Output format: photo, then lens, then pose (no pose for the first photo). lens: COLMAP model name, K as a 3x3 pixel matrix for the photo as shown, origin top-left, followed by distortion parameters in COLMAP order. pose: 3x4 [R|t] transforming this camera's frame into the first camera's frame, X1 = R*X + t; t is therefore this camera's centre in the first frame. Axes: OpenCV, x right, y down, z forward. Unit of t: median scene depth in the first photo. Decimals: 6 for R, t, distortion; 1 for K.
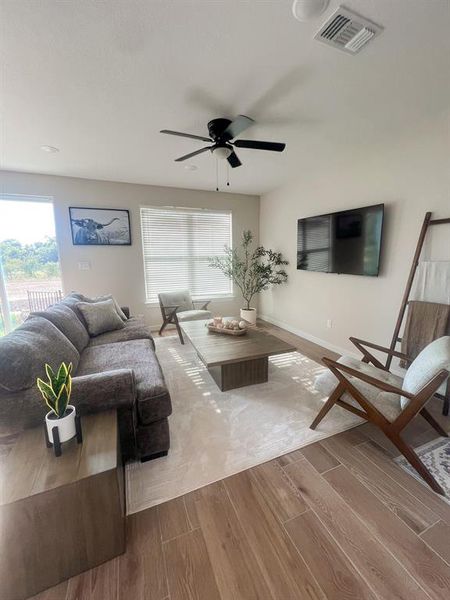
lens RADIAL K [[240.6, 0, 227.1], [0, 240.6, 298.9], [0, 0, 1]] dist [0.003033, 0.000842]
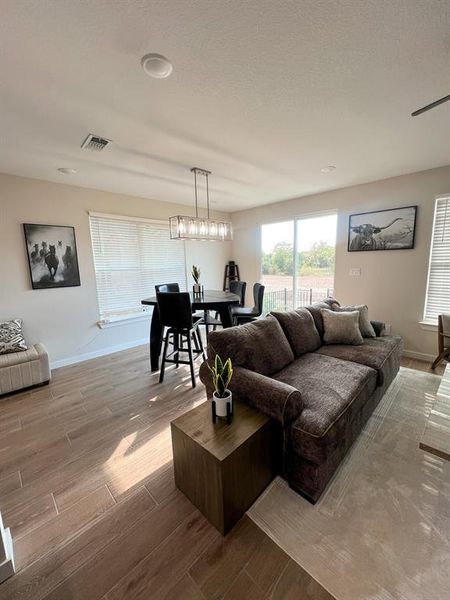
lens RADIAL K [[240.6, 0, 226.5], [0, 240.6, 299.7], [0, 0, 1]] dist [0.003033, 0.000842]
pose [[0.383998, 0.148710, -0.911280, 0.138974], [-0.140633, 0.984850, 0.101456, -0.054703], [0.912561, 0.089197, 0.399094, 0.135155]]
